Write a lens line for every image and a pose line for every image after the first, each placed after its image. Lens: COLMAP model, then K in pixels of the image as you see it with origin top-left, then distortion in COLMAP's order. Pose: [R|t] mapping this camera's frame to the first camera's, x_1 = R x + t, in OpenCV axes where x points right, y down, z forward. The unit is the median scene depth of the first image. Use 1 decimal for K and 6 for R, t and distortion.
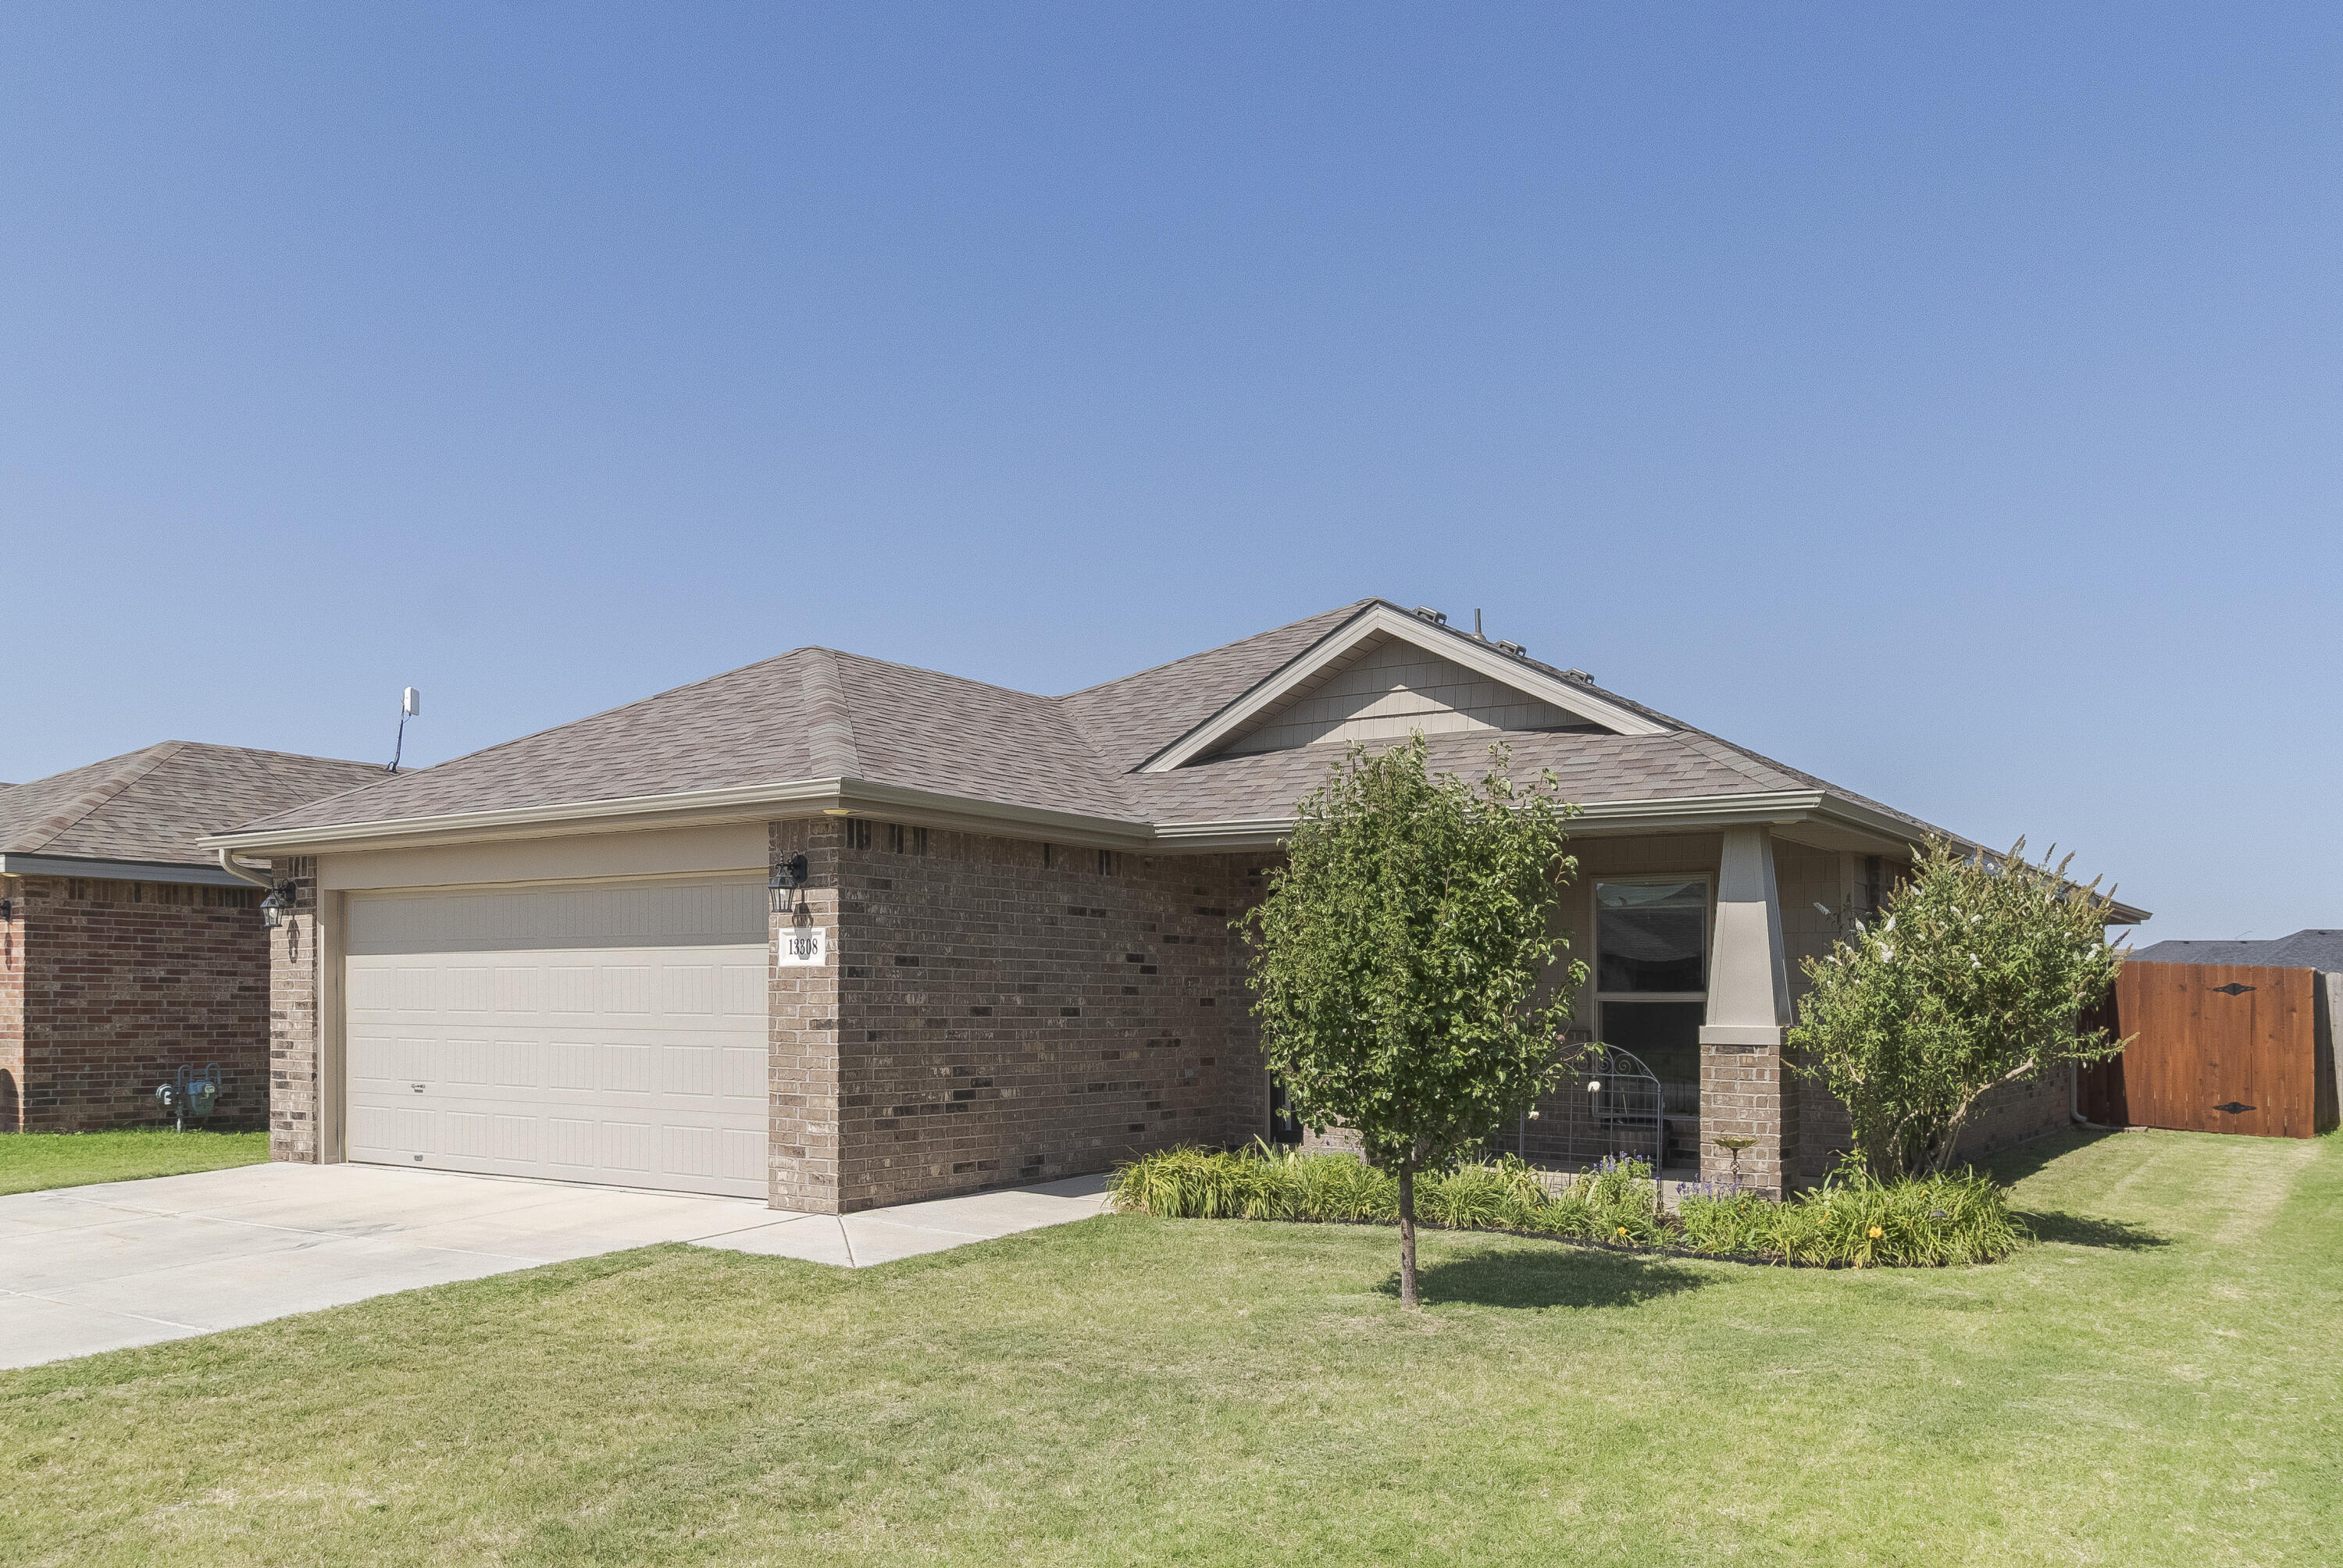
lens RADIAL K [[1013.3, 0, 1172.6], [0, 1013.3, 801.0], [0, 0, 1]] dist [-0.001940, -0.000123]
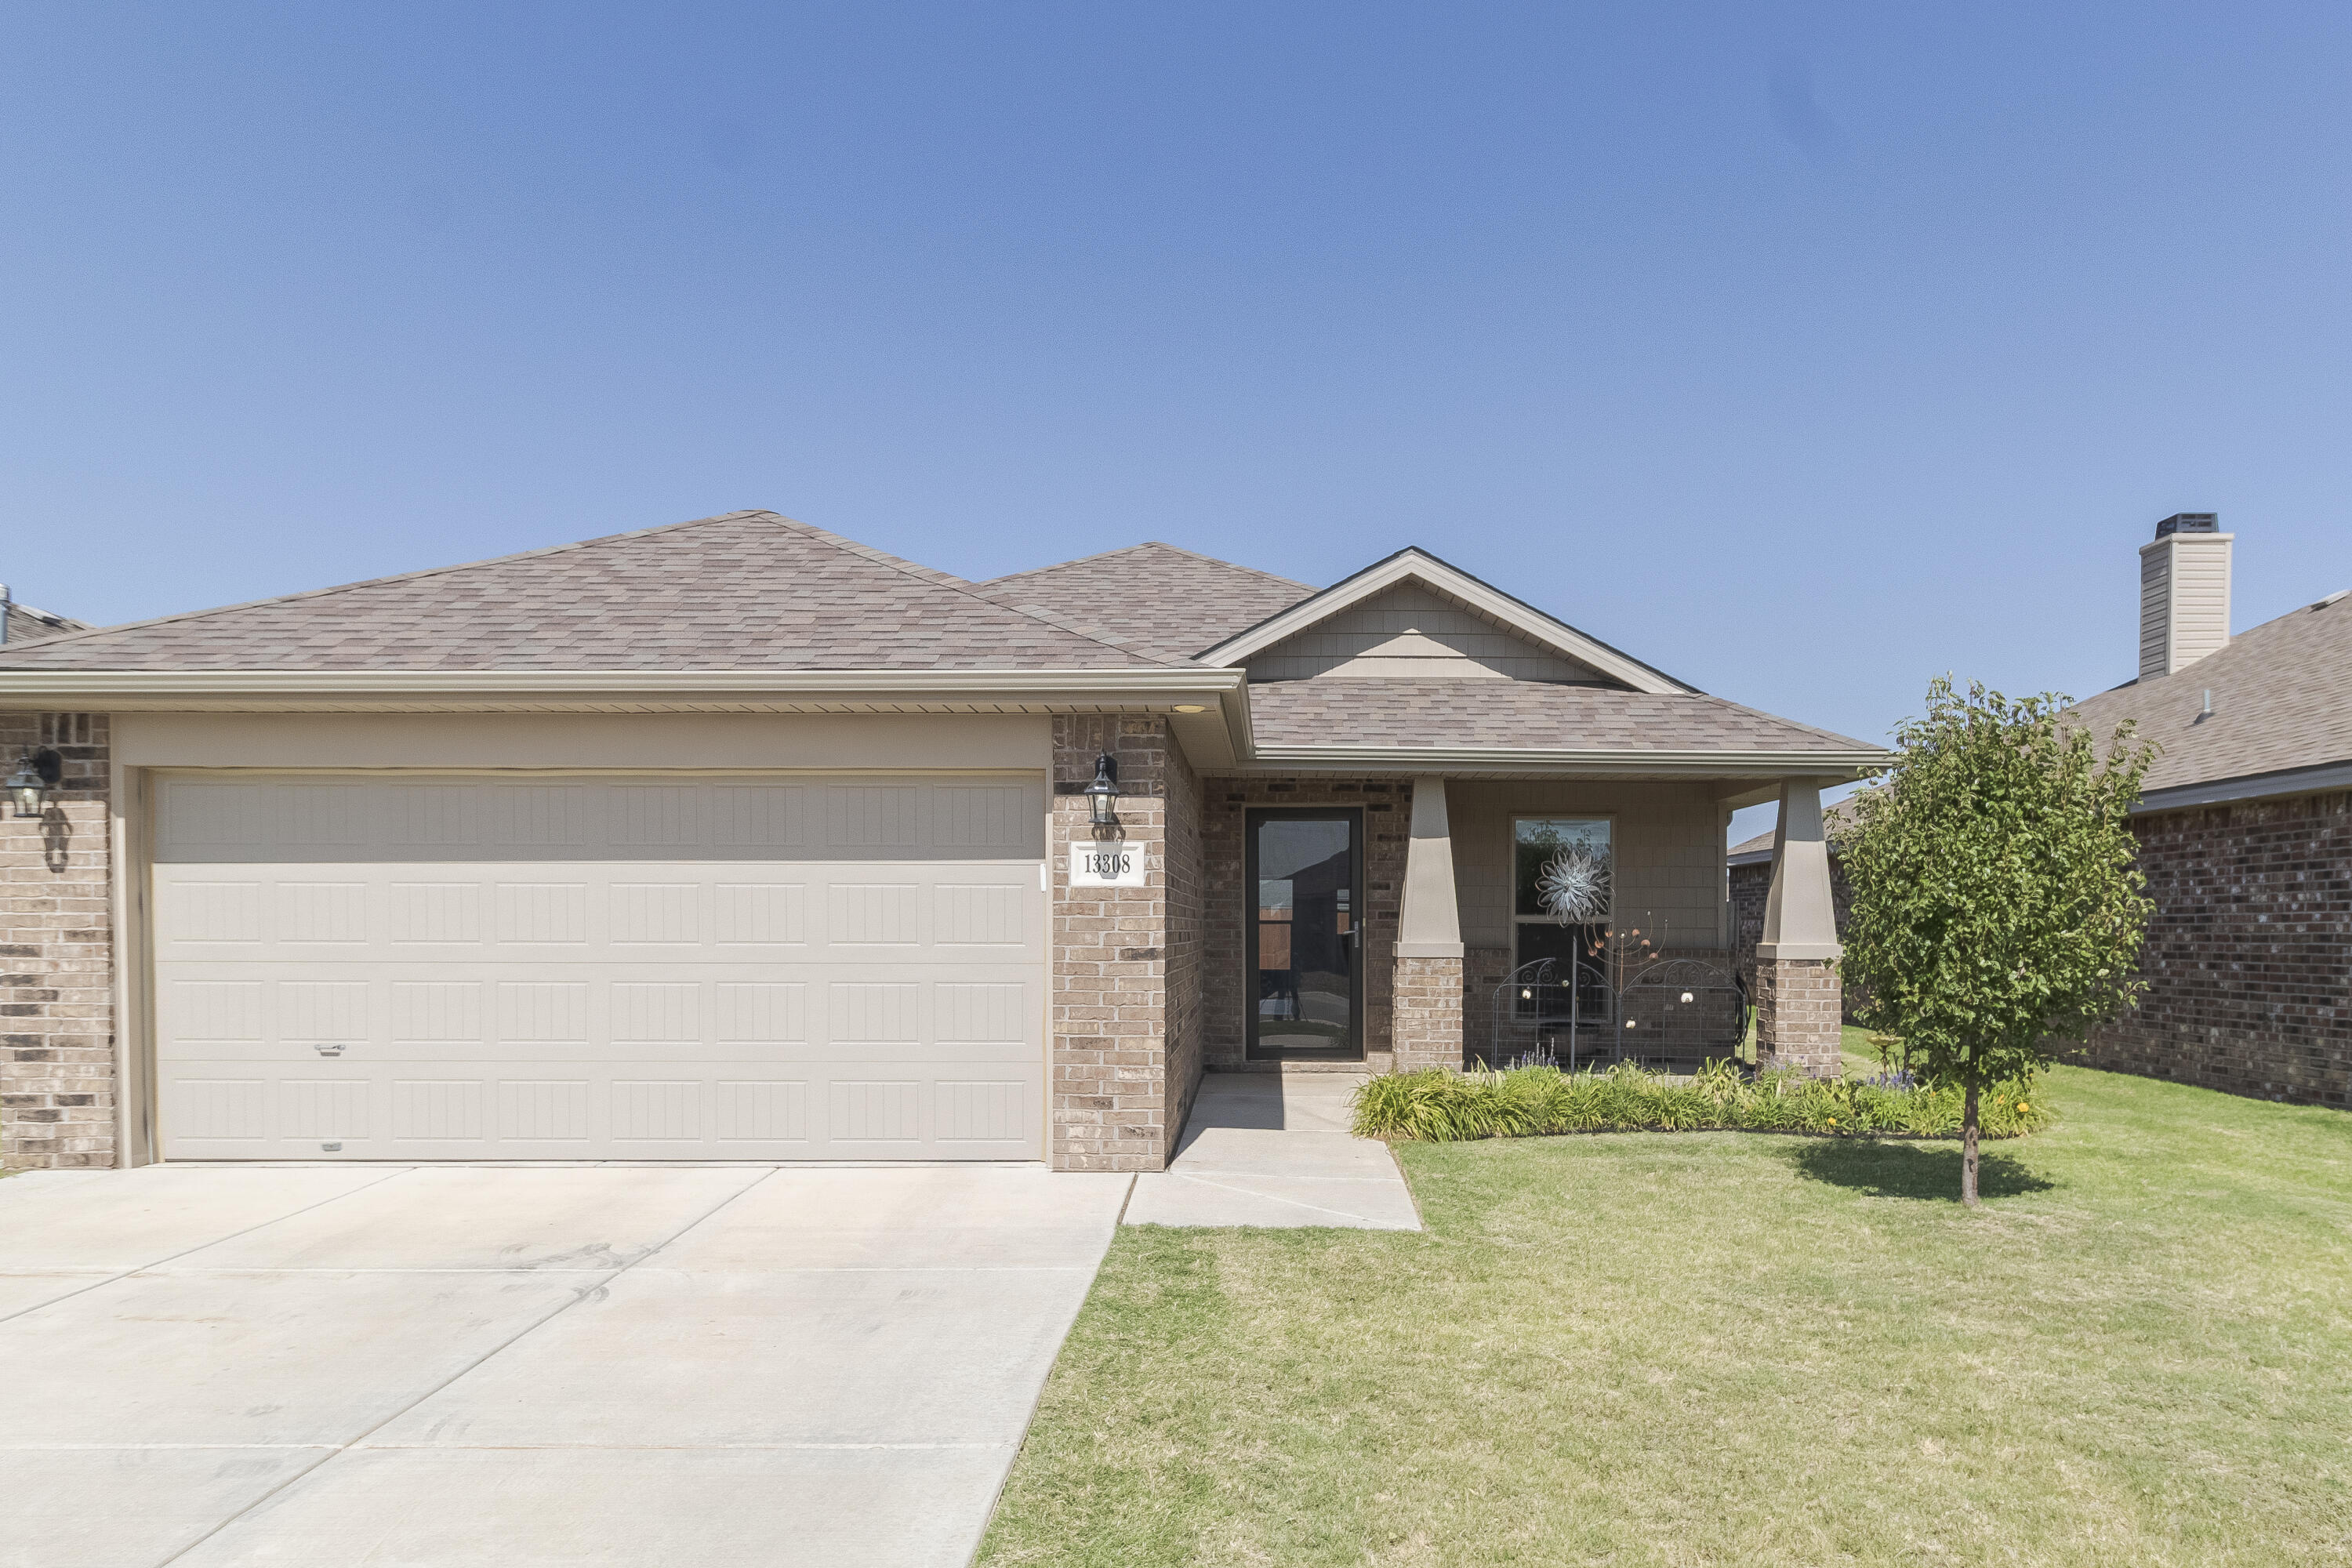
lens RADIAL K [[958.8, 0, 1176.2], [0, 958.8, 765.2], [0, 0, 1]] dist [0.001111, -0.000378]
pose [[0.933659, 0.054846, 0.353938, -0.443541], [-0.066876, 0.997522, 0.021838, 0.029213], [-0.351863, -0.044060, 0.935014, 0.168993]]
